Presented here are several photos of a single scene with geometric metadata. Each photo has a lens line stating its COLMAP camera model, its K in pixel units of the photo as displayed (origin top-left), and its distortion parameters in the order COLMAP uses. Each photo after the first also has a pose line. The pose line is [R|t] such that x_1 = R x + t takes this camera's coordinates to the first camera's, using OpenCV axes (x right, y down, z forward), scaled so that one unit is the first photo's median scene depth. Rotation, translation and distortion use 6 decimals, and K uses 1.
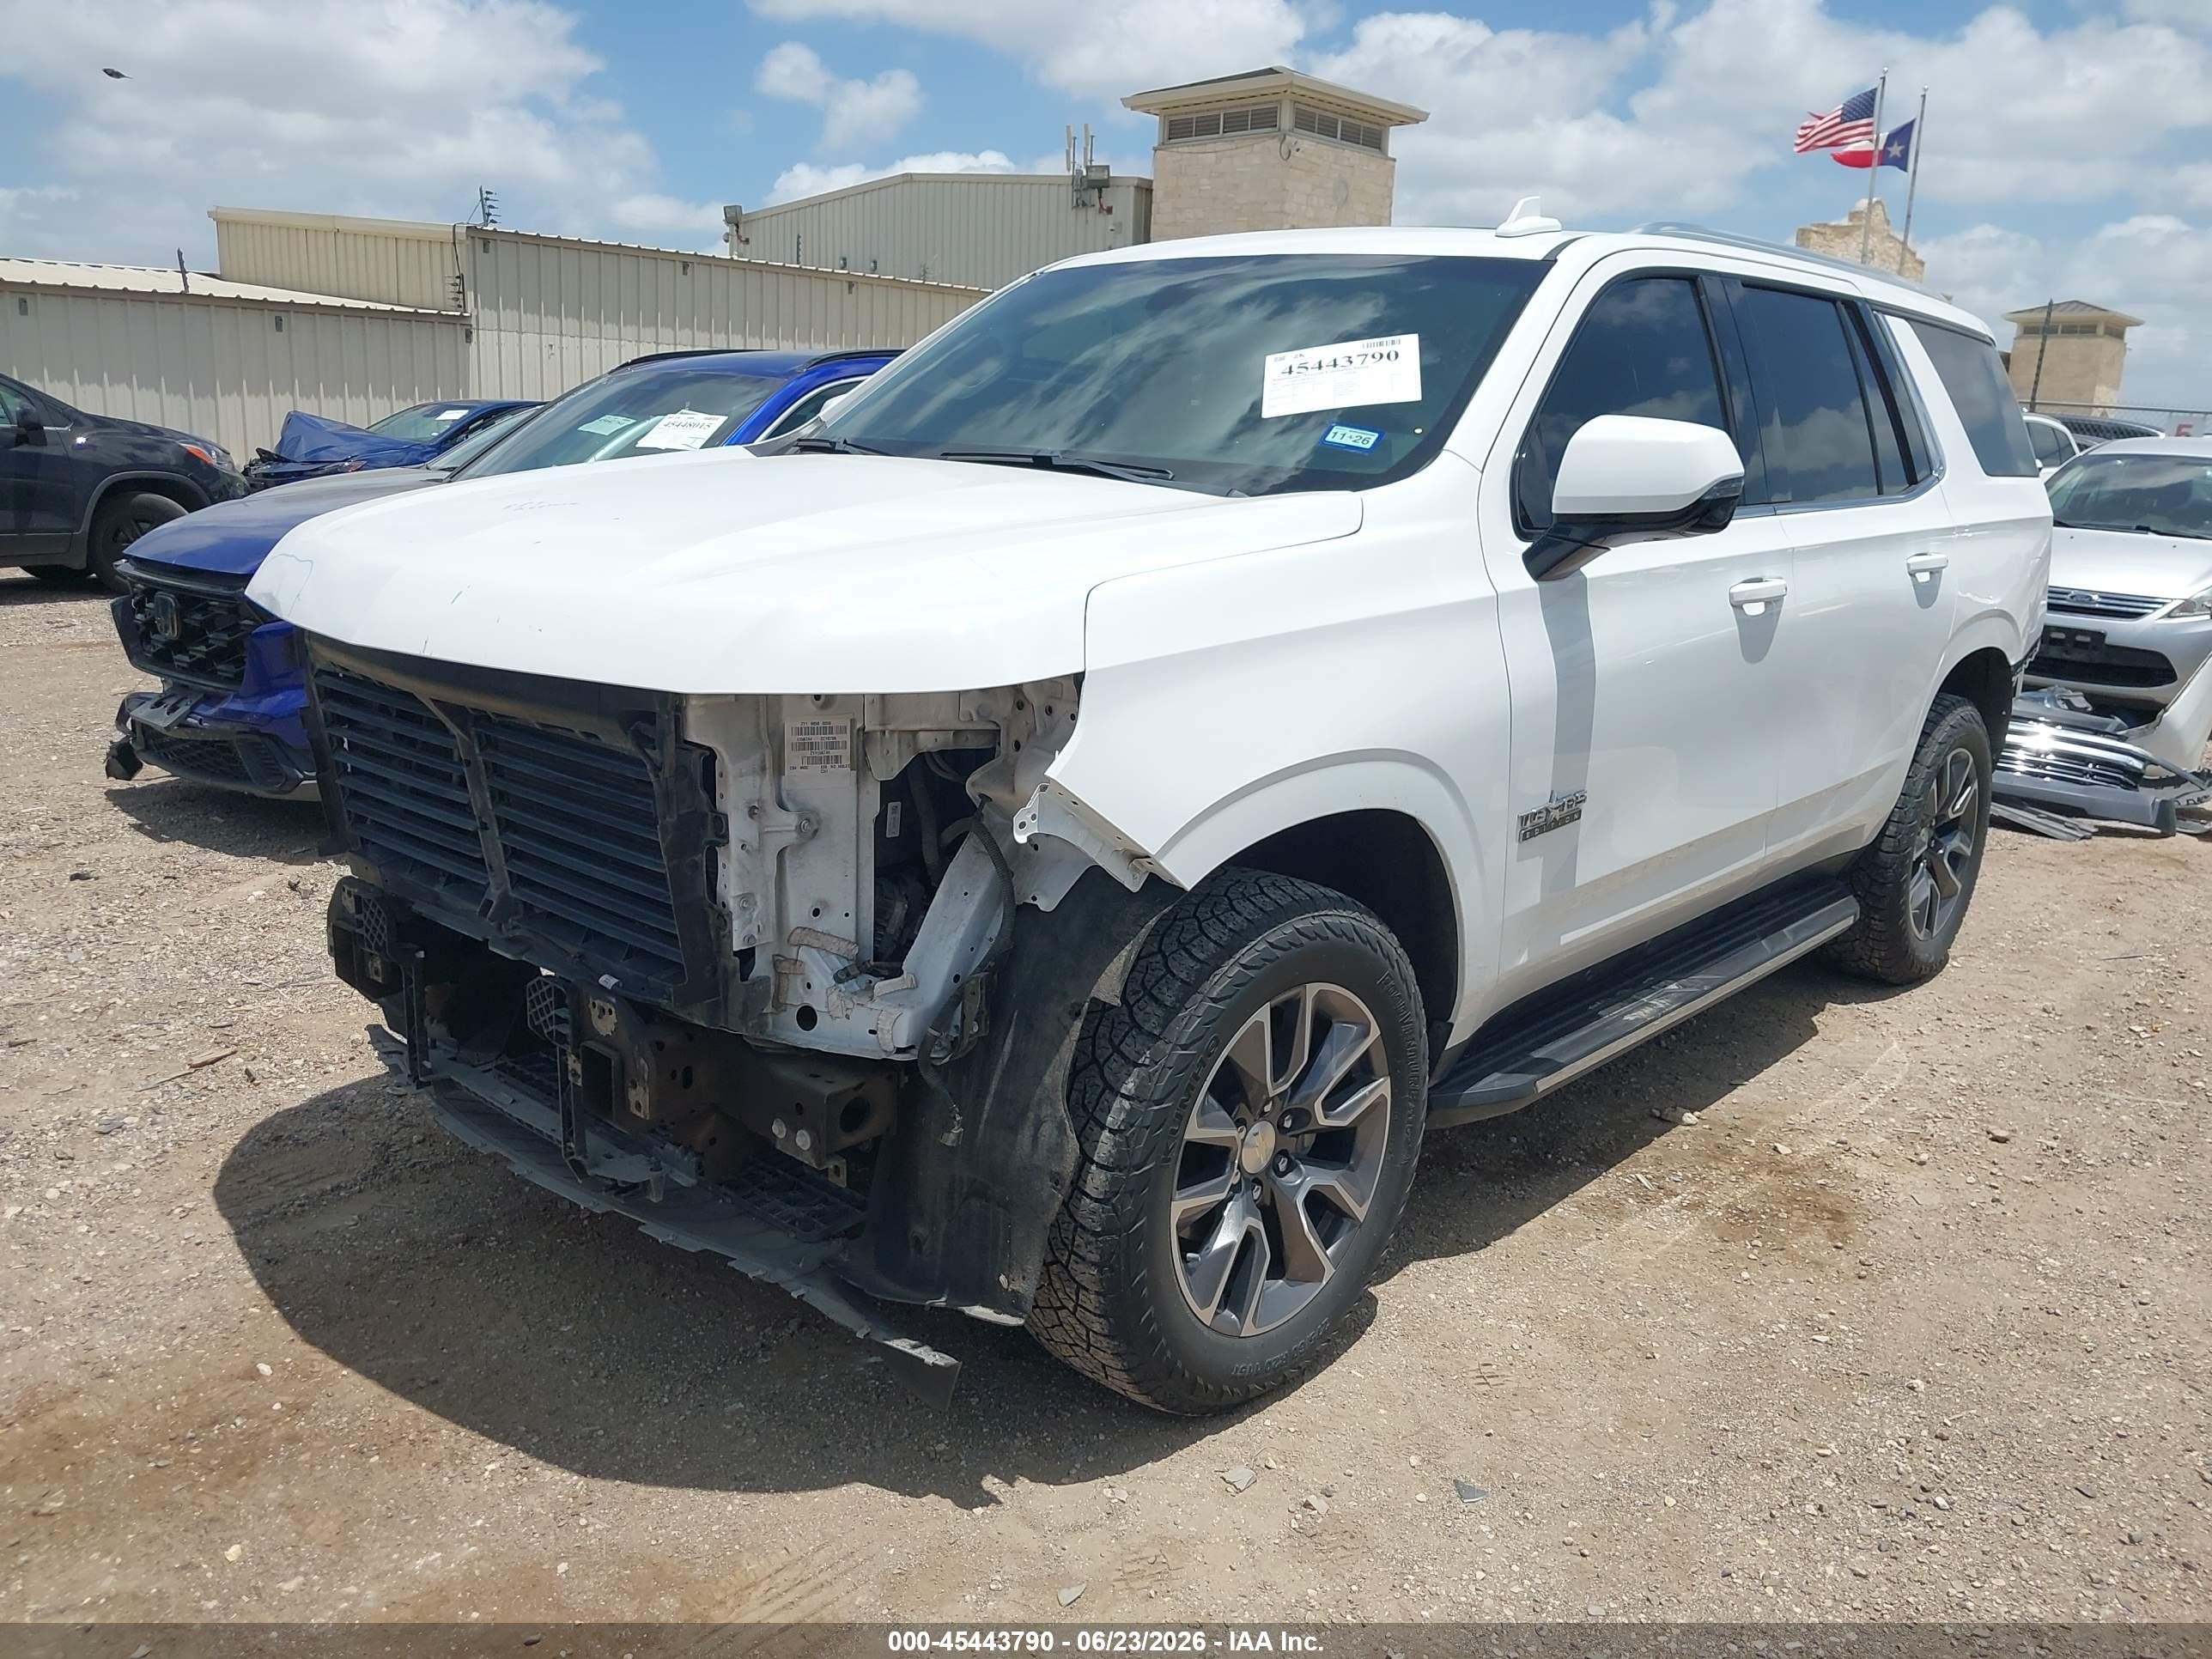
lens RADIAL K [[1758.5, 0, 1098.5], [0, 1758.5, 829.0], [0, 0, 1]] dist [0.042900, -0.060983]
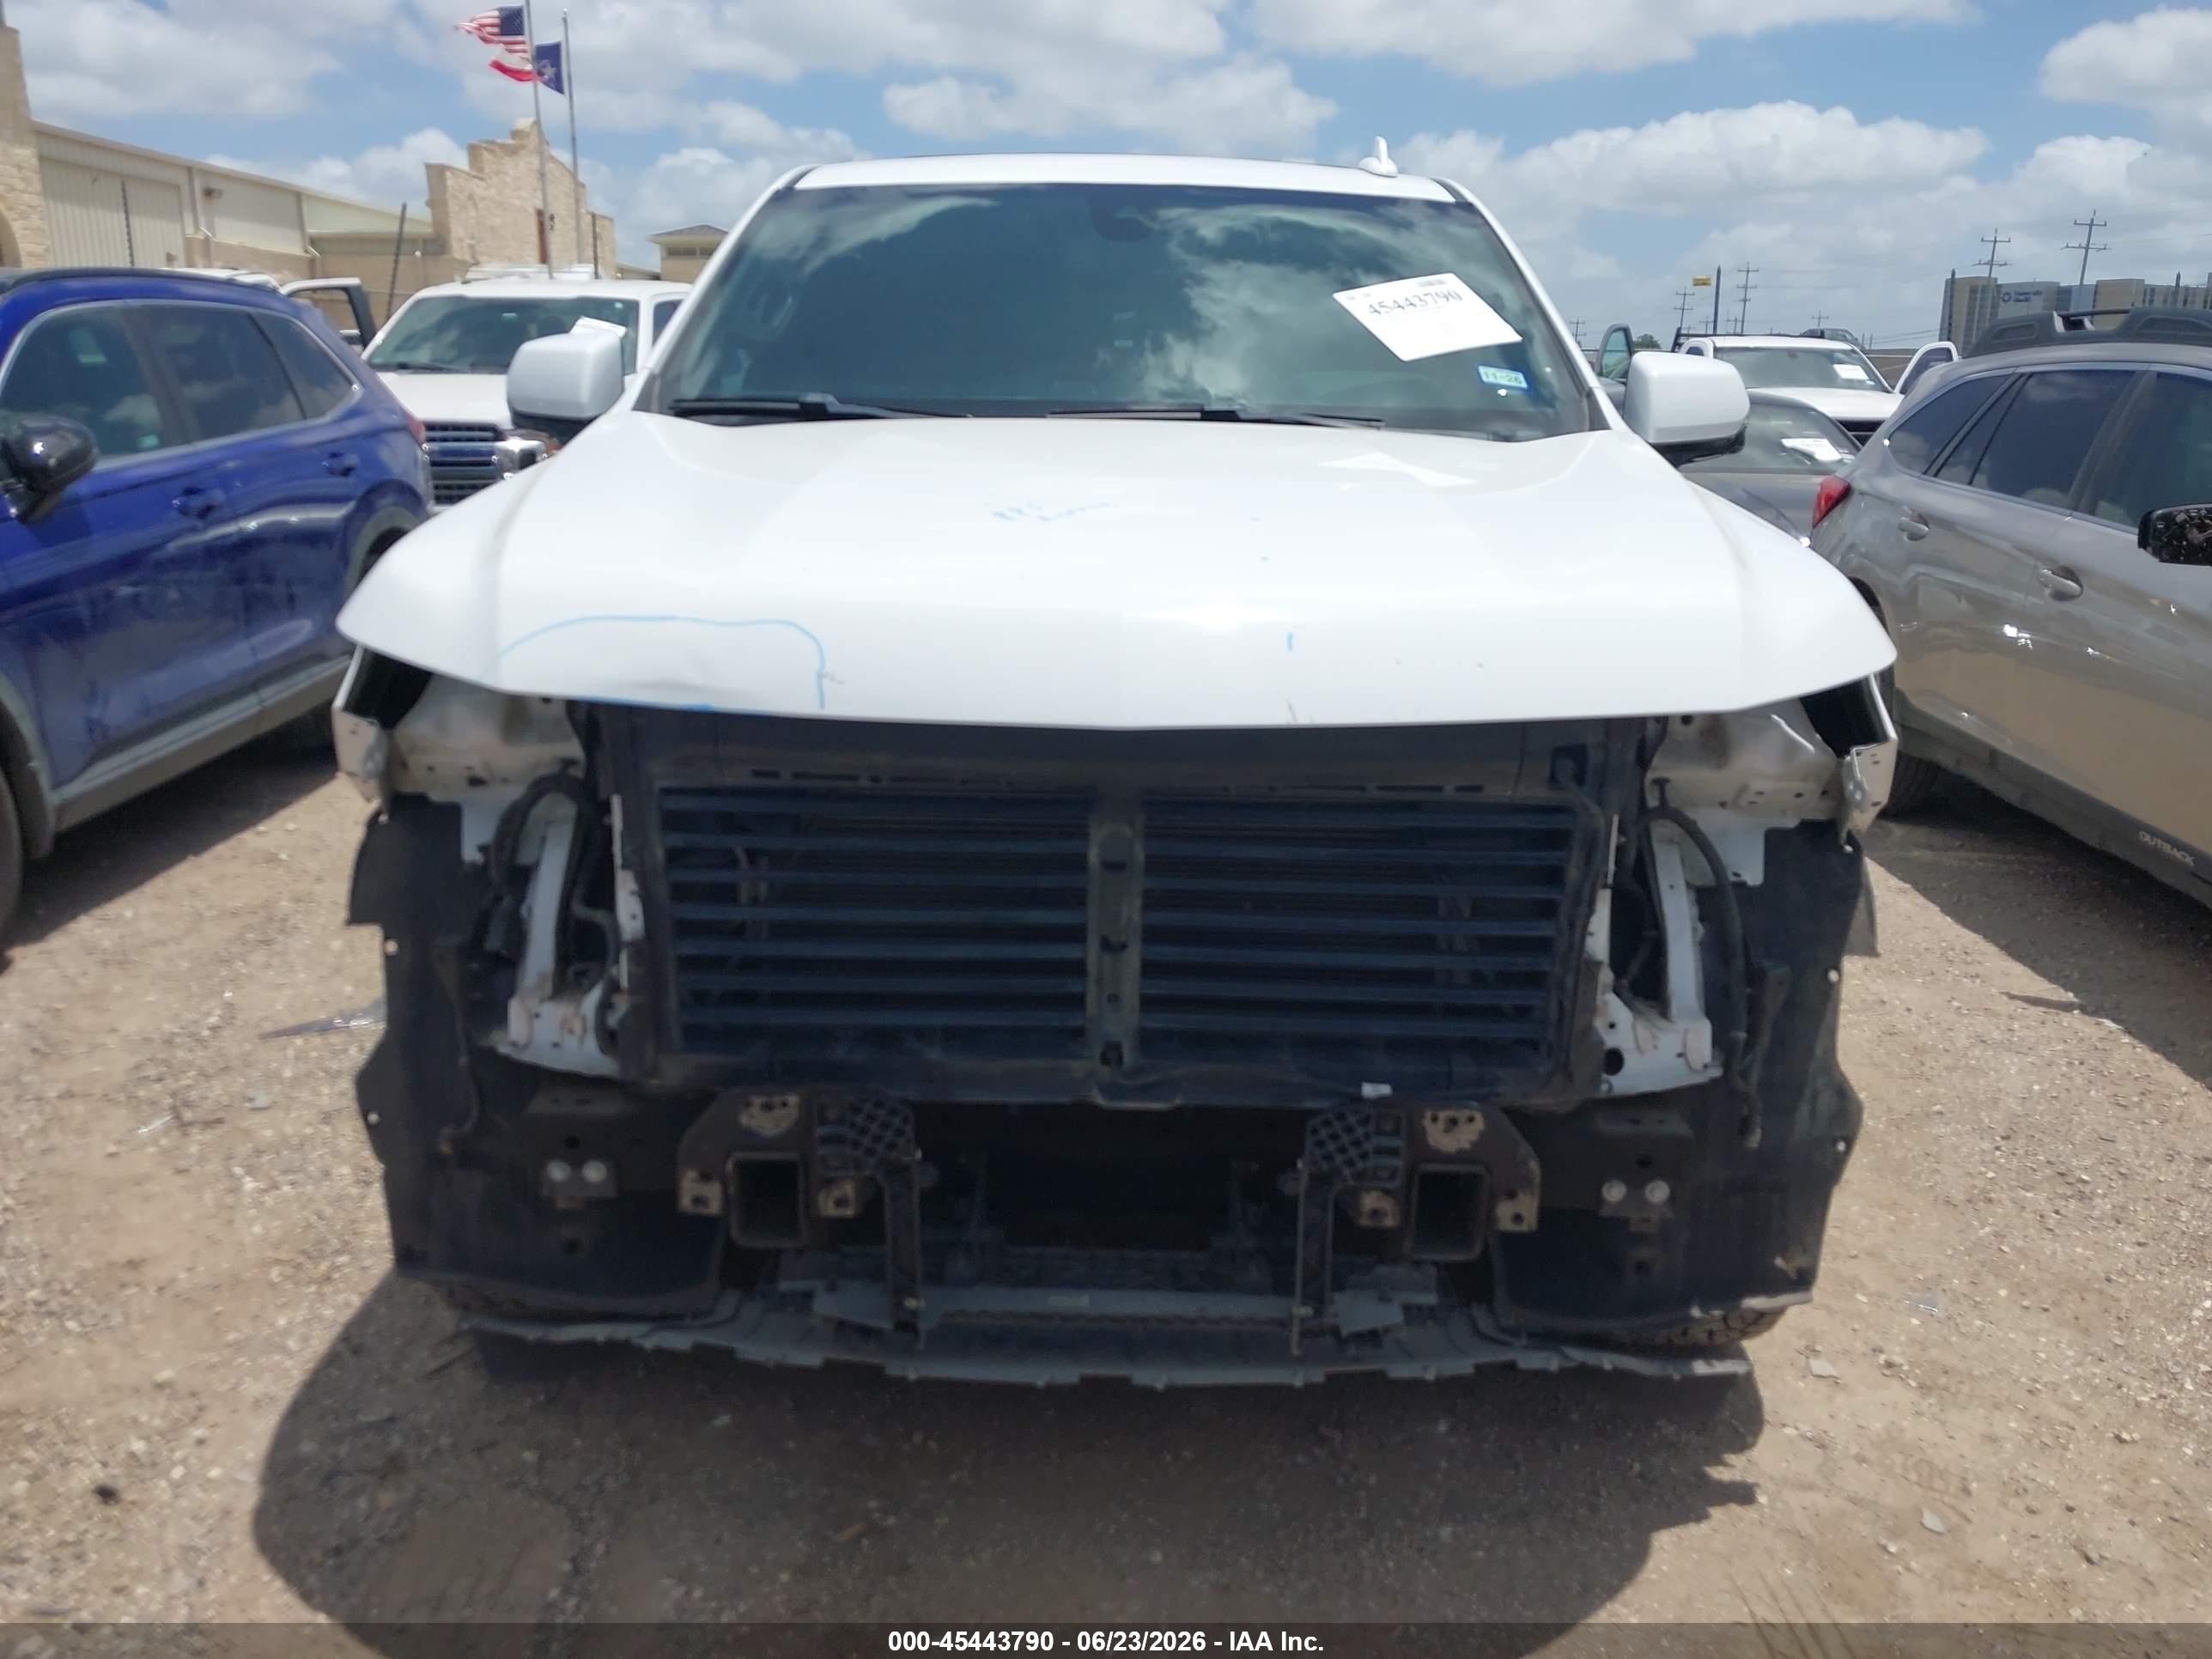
lens RADIAL K [[1758.5, 0, 1098.5], [0, 1758.5, 829.0], [0, 0, 1]] dist [0.042900, -0.060983]
pose [[0.738610, -0.194507, 0.645463, -0.726153], [0.166380, 0.980449, 0.105063, -0.113882], [-0.653279, 0.029791, 0.756531, 0.397547]]
